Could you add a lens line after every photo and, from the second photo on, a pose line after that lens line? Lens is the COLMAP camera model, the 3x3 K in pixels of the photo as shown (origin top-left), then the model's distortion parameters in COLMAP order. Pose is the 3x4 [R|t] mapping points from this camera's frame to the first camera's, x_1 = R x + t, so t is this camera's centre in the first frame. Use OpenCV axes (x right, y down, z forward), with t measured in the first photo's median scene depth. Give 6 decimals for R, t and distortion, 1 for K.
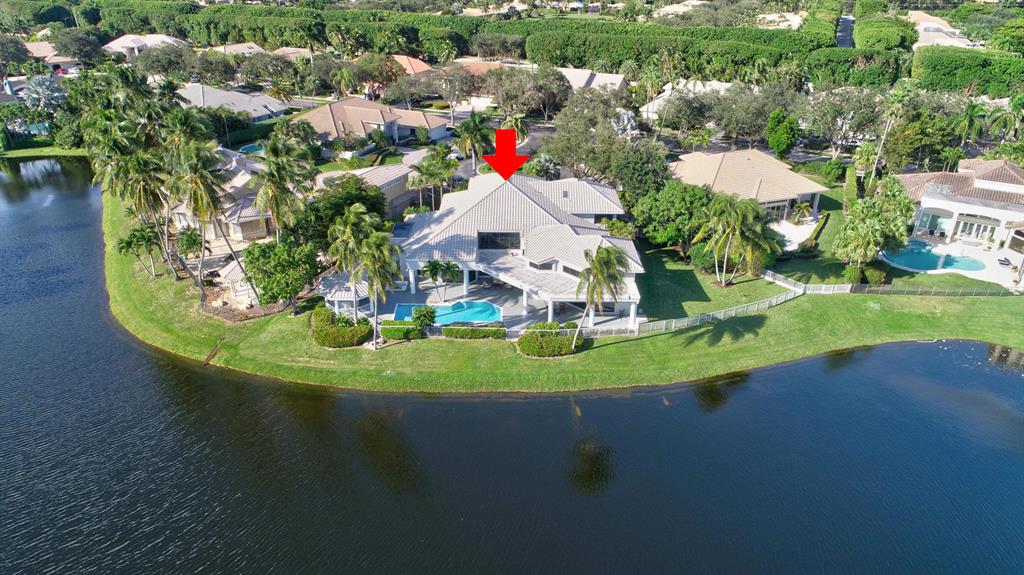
lens RADIAL K [[686.1, 0, 512.0], [0, 686.1, 287.5], [0, 0, 1]] dist [-0.006334, -0.000729]
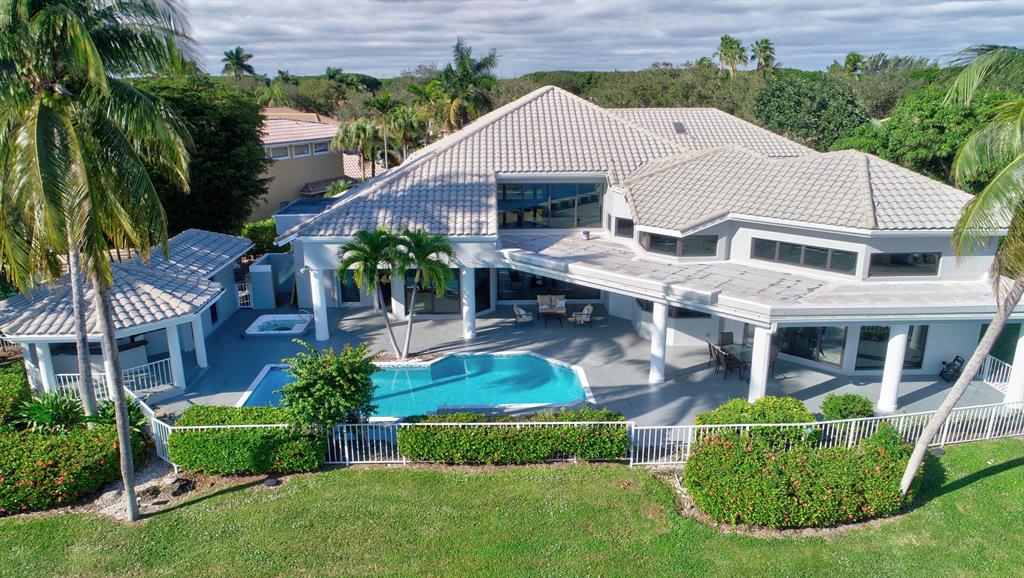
lens RADIAL K [[686.1, 0, 512.0], [0, 686.1, 289.0], [0, 0, 1]] dist [-0.006334, -0.000729]
pose [[0.998901, -0.020804, 0.041996, -0.065501], [0.027685, 0.984956, -0.170574, 0.051548], [-0.037815, 0.171549, 0.984450, 0.706934]]
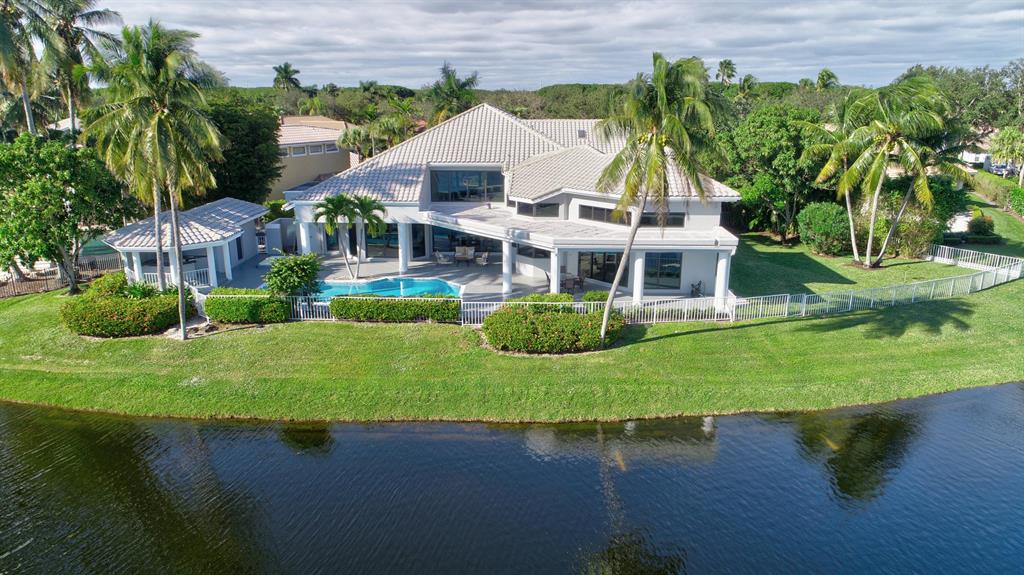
lens RADIAL K [[686.1, 0, 512.0], [0, 686.1, 287.5], [0, 0, 1]] dist [-0.006334, -0.000729]
pose [[0.999690, 0.002508, -0.024762, 0.037740], [-0.007041, 0.982763, -0.184733, 0.136714], [0.023871, 0.184851, 0.982477, 0.516812]]
